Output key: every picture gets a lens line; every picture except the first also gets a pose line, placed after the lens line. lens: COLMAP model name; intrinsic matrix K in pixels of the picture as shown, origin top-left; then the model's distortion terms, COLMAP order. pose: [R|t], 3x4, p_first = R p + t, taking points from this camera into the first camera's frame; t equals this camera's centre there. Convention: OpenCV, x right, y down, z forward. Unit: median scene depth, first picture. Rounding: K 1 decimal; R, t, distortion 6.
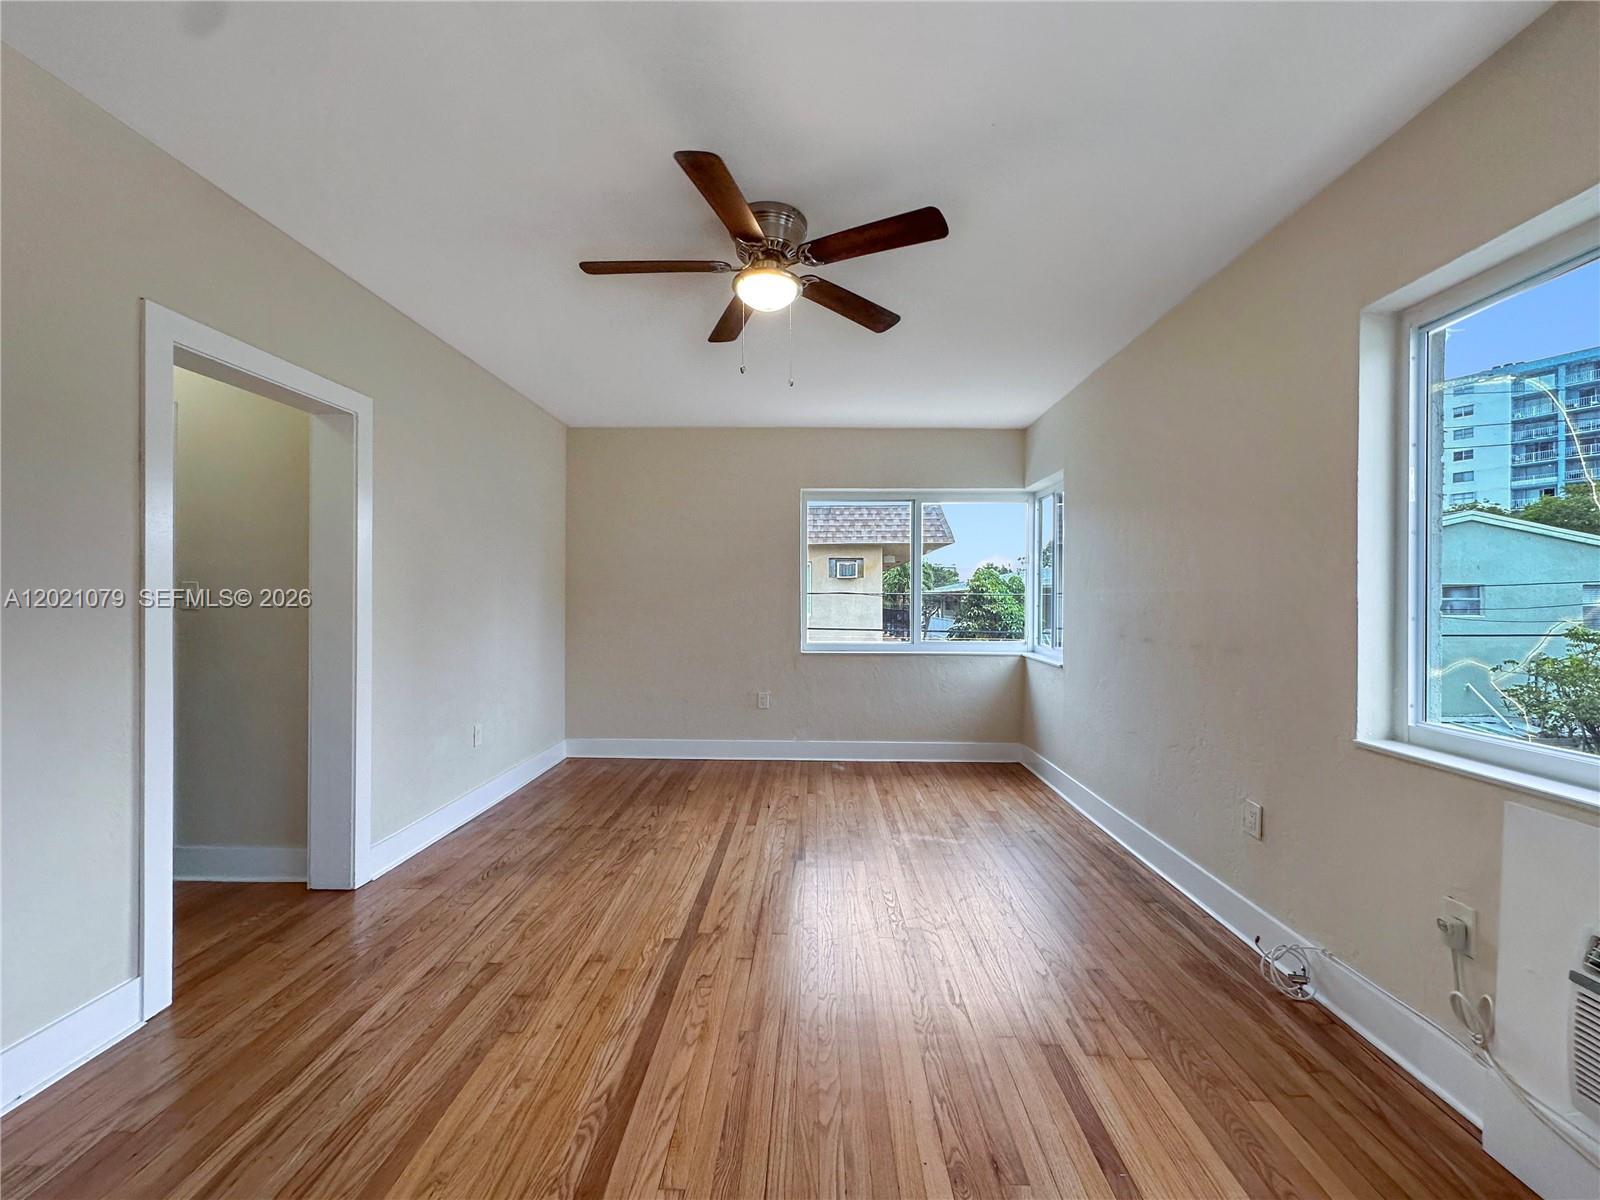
lens RADIAL K [[644.0, 0, 800.0], [0, 644.0, 600.0], [0, 0, 1]] dist [0.000138, 0.000072]
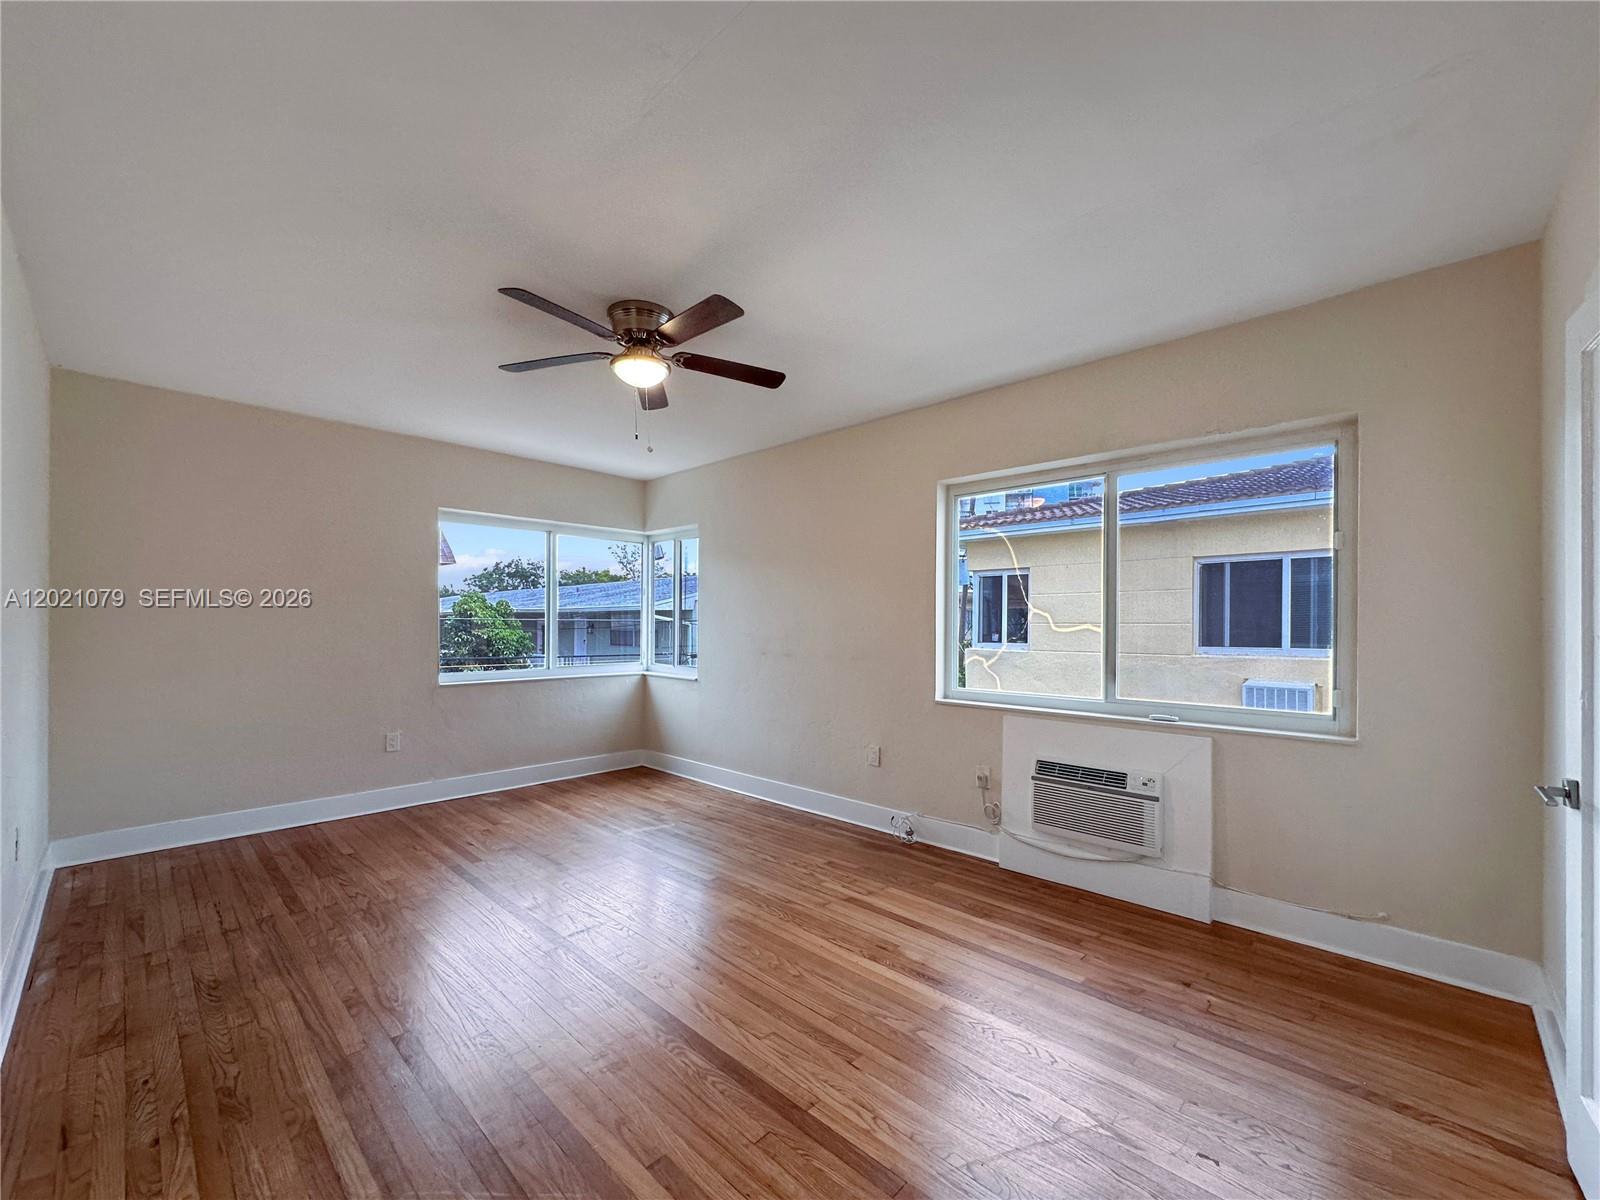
lens RADIAL K [[653.0, 0, 800.2], [0, 653.0, 622.7], [0, 0, 1]] dist [0.000438, 0.000029]
pose [[0.675679, -0.000765, 0.737196, -0.500874], [0.001201, 0.999999, -0.000063, -0.010640], [-0.737195, 0.000928, 0.675679, -0.024794]]
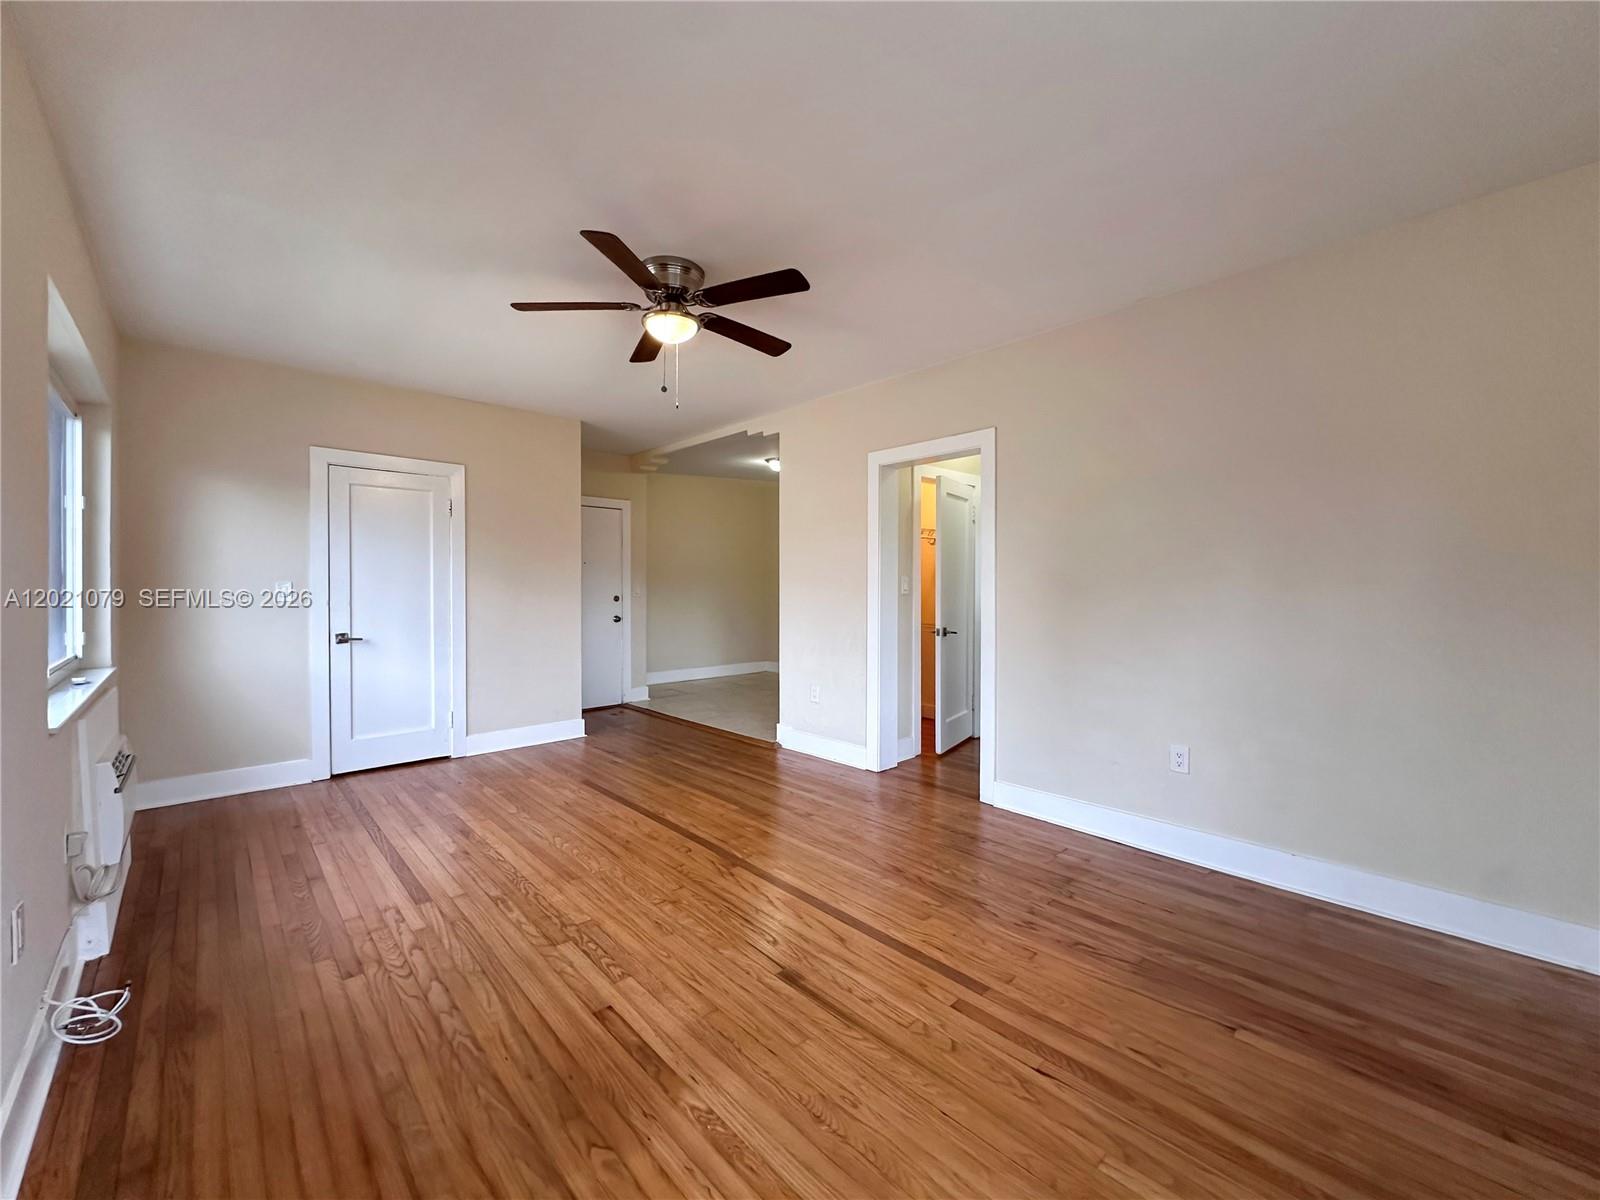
lens RADIAL K [[644.0, 0, 800.0], [0, 644.0, 600.0], [0, 0, 1]] dist [0.000138, 0.000072]
pose [[-0.719863, 0.006638, -0.694084, 0.408746], [-0.006247, 0.999852, 0.016042, 0.007941], [0.694088, 0.015884, -0.719715, 1.365950]]
